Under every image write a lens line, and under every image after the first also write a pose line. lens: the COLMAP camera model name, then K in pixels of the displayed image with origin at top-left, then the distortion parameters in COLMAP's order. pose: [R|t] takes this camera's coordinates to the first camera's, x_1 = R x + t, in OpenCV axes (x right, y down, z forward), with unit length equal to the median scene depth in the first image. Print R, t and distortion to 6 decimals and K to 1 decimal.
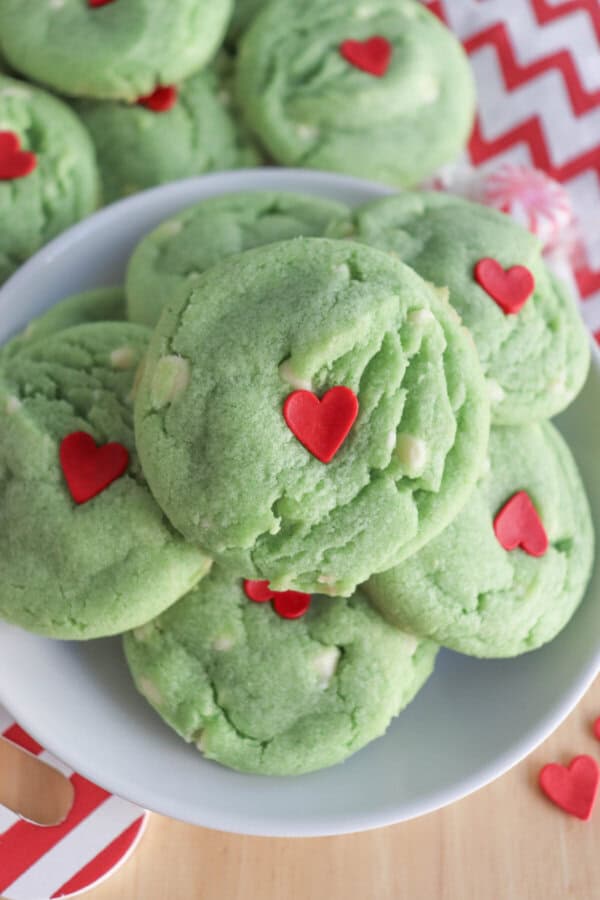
lens RADIAL K [[1186.8, 0, 300.0], [0, 1186.8, 450.0], [0, 0, 1]] dist [-0.040423, -0.011272]
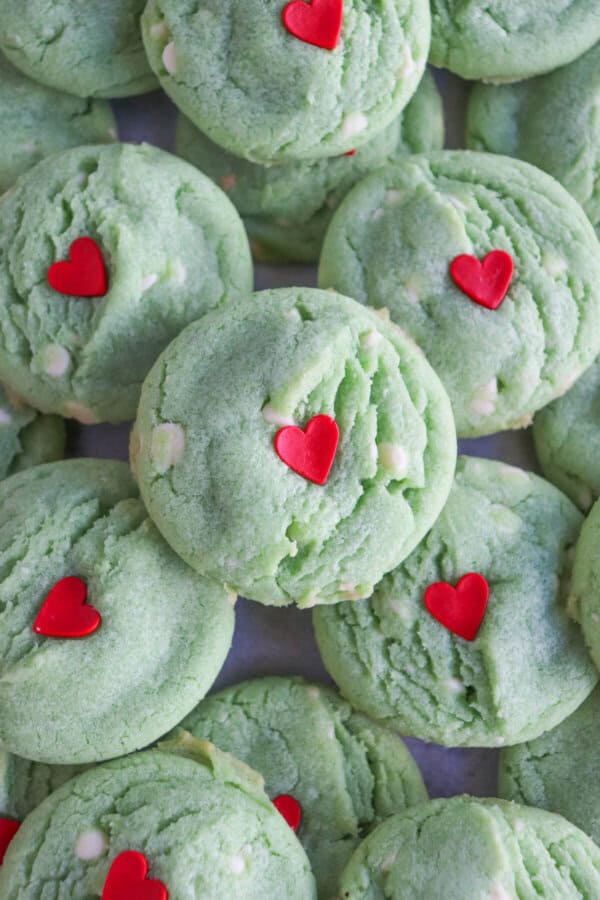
lens RADIAL K [[1622.2, 0, 300.0], [0, 1622.2, 450.0], [0, 0, 1]] dist [0.154345, 0.087494]
pose [[0.968784, -0.231325, 0.089140, -0.127751], [0.235336, 0.971197, -0.037336, 0.031460], [-0.077936, 0.057149, 0.995319, -0.528124]]
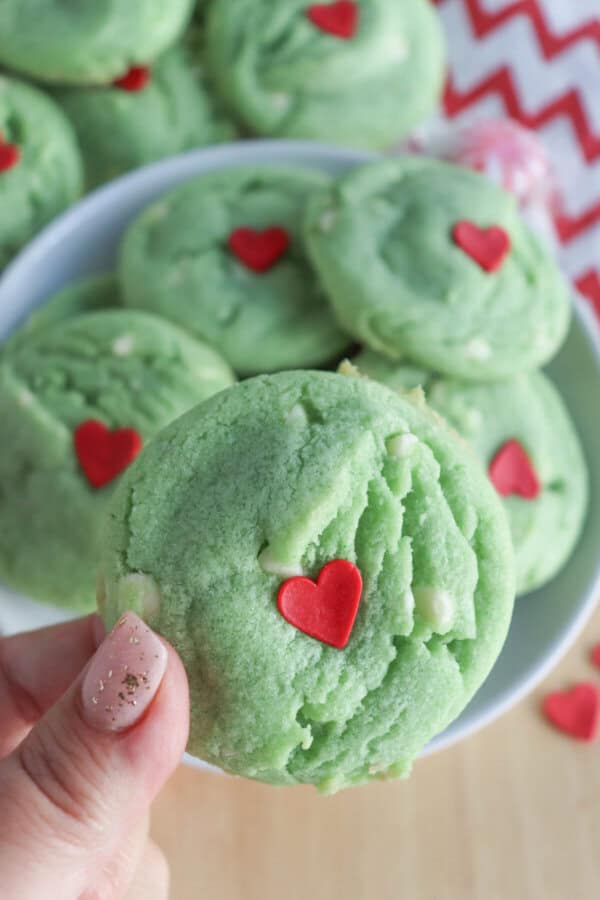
lens RADIAL K [[1186.8, 0, 300.0], [0, 1186.8, 450.0], [0, 0, 1]] dist [-0.040423, -0.011272]
pose [[0.961122, -0.276115, 0.002335, 0.029968], [0.273460, 0.952984, 0.130538, -0.244623], [-0.038269, -0.124824, 0.991441, 0.172091]]
